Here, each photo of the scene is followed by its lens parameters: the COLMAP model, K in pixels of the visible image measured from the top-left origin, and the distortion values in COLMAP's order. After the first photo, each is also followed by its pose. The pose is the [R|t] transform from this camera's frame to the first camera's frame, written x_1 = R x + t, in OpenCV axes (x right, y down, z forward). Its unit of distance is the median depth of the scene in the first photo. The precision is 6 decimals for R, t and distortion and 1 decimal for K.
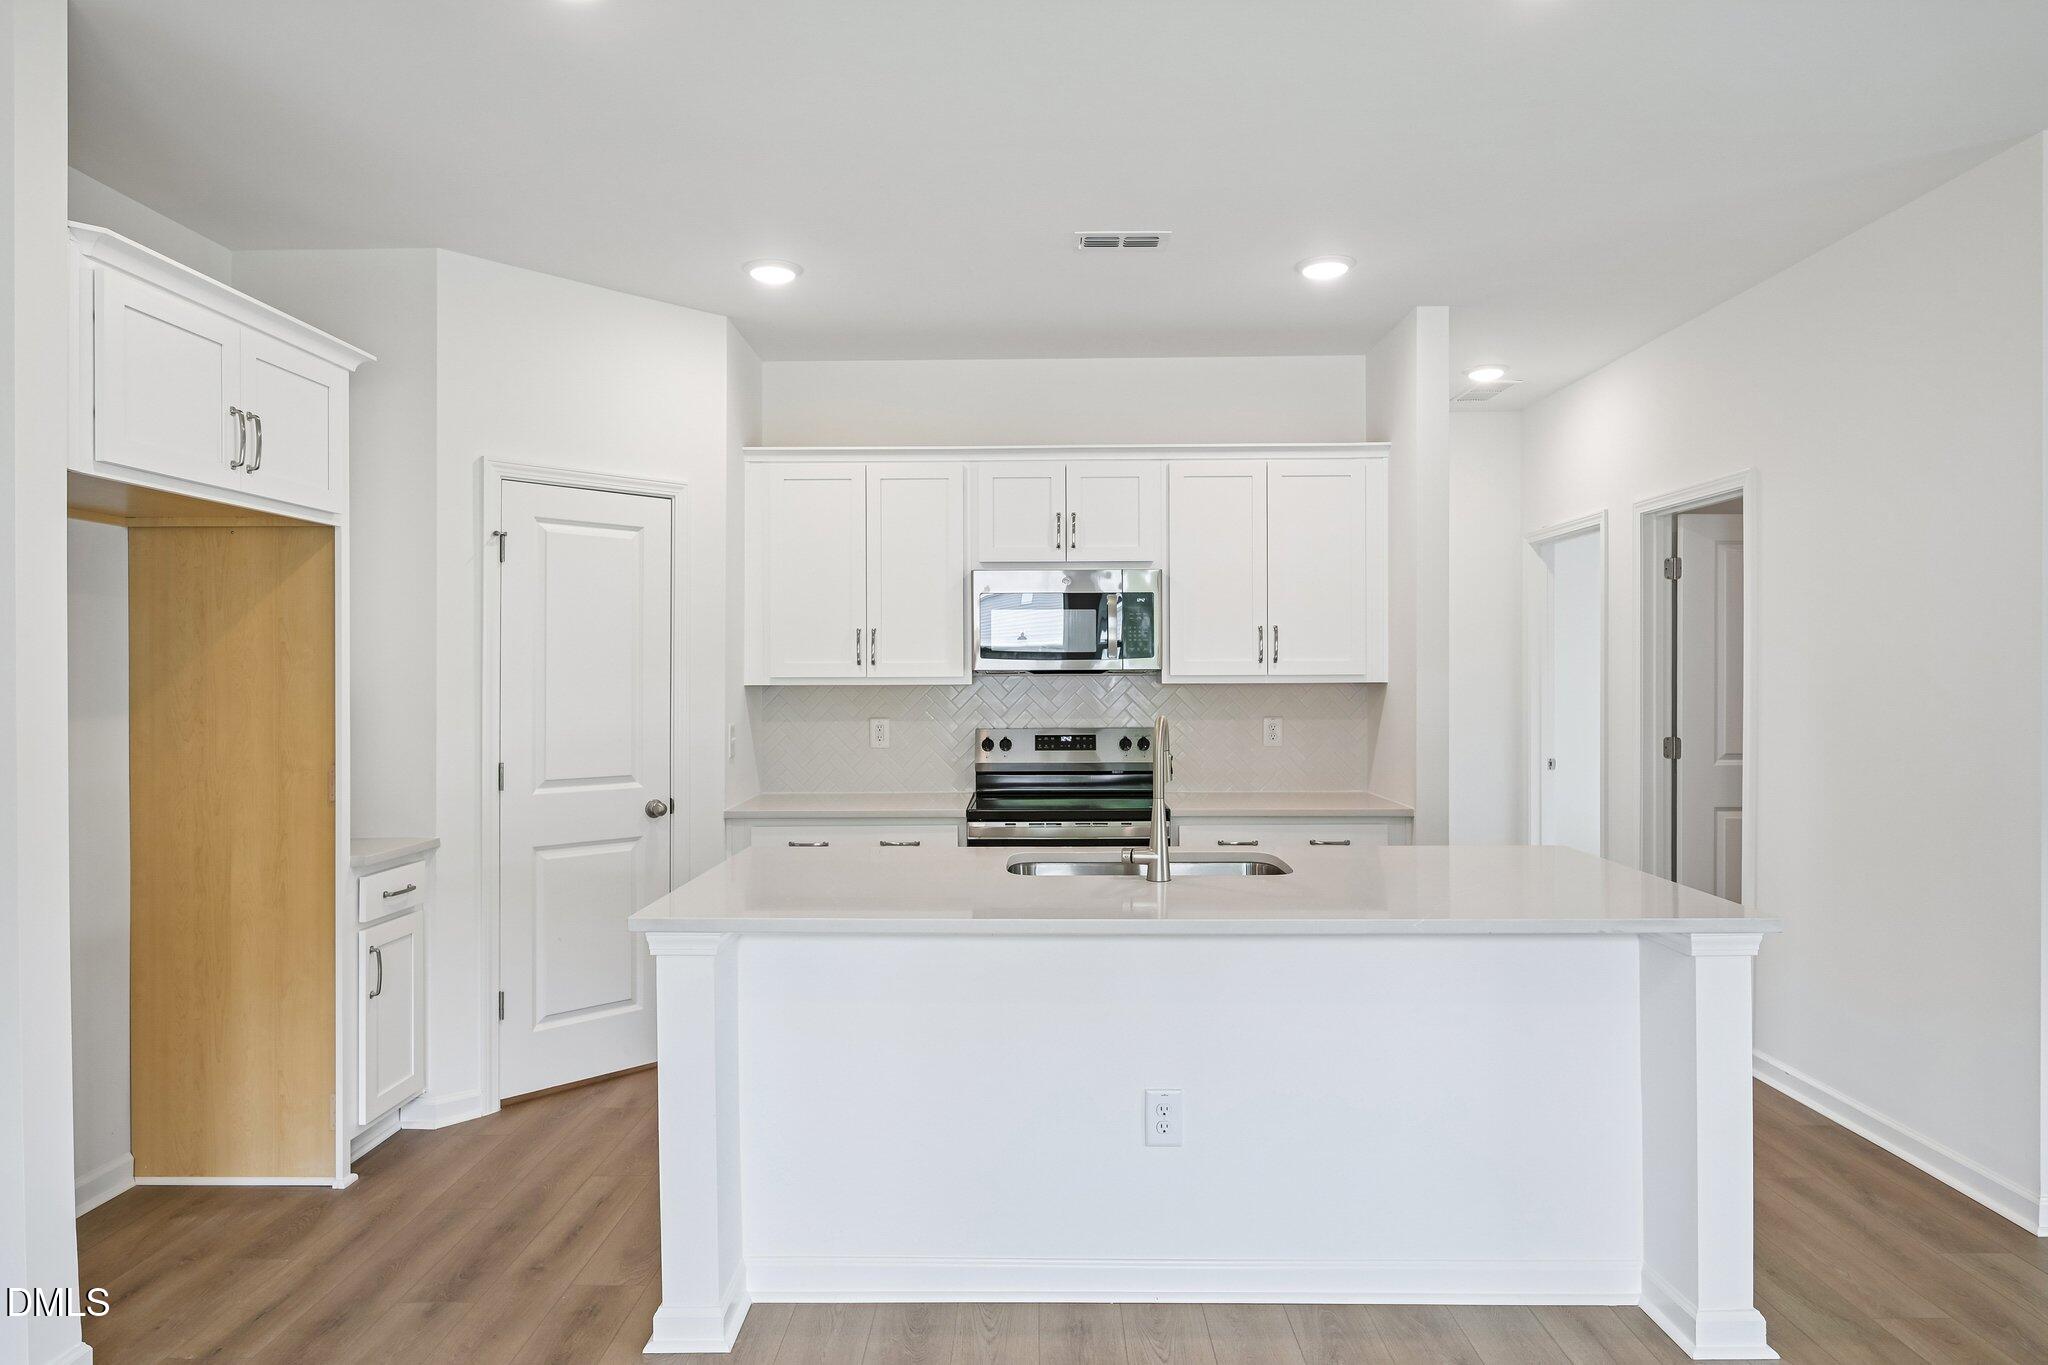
lens RADIAL K [[1196.2, 0, 1066.4], [0, 1196.2, 676.7], [0, 0, 1]] dist [0.000583, -0.001741]
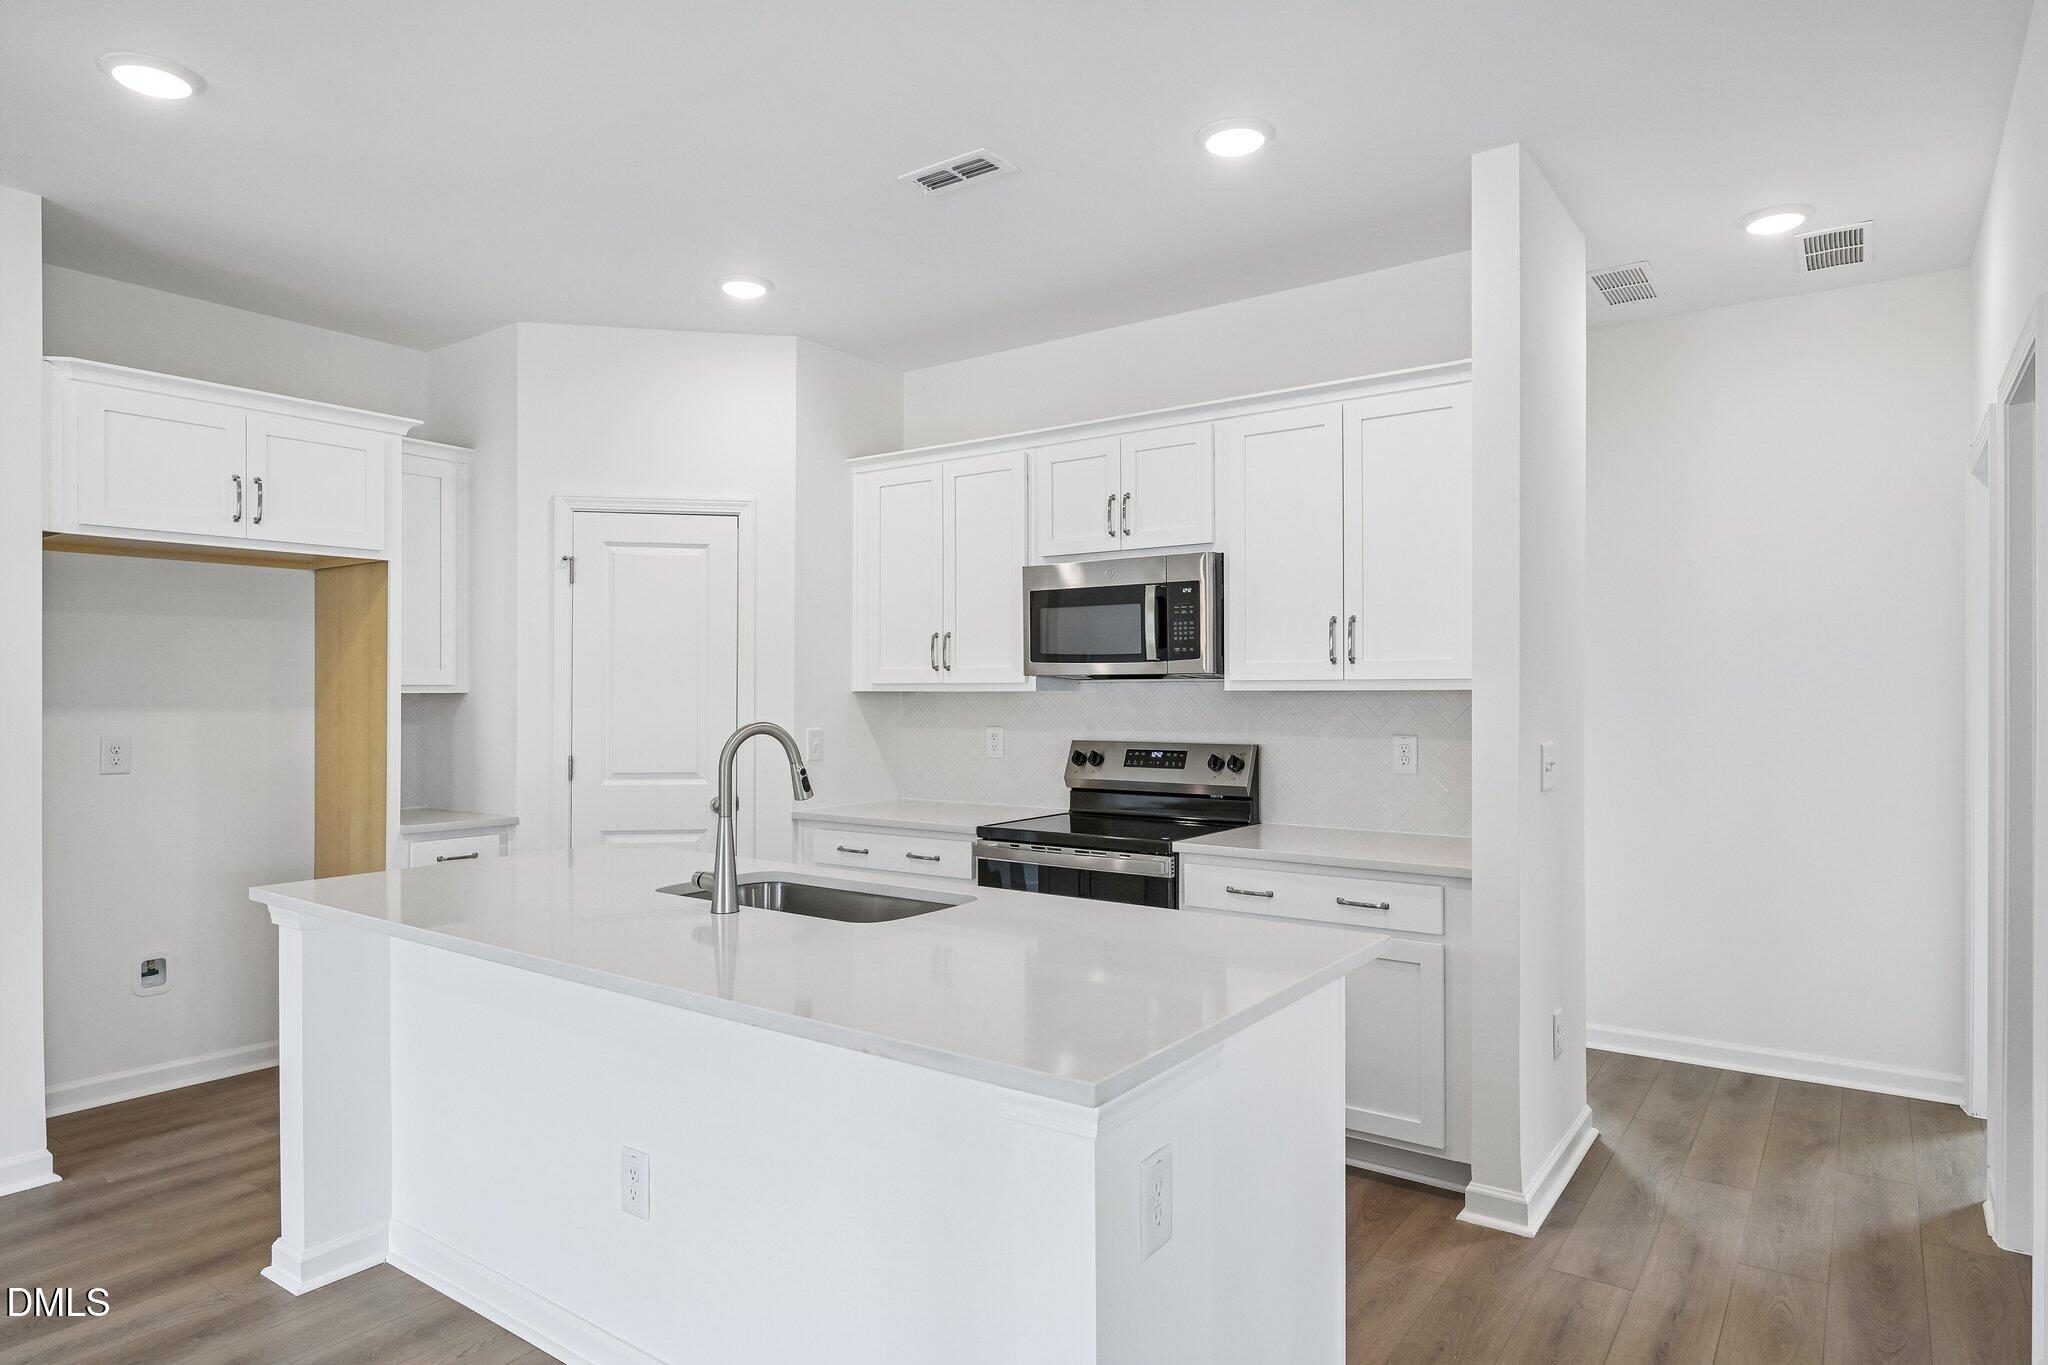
lens RADIAL K [[1196.2, 0, 1029.8], [0, 1196.2, 692.5], [0, 0, 1]] dist [0.000583, -0.001741]
pose [[0.813612, 0.003334, -0.581398, 0.455110], [-0.002545, 0.999994, 0.002173, 0.005492], [0.581402, -0.000288, 0.813616, 0.255293]]
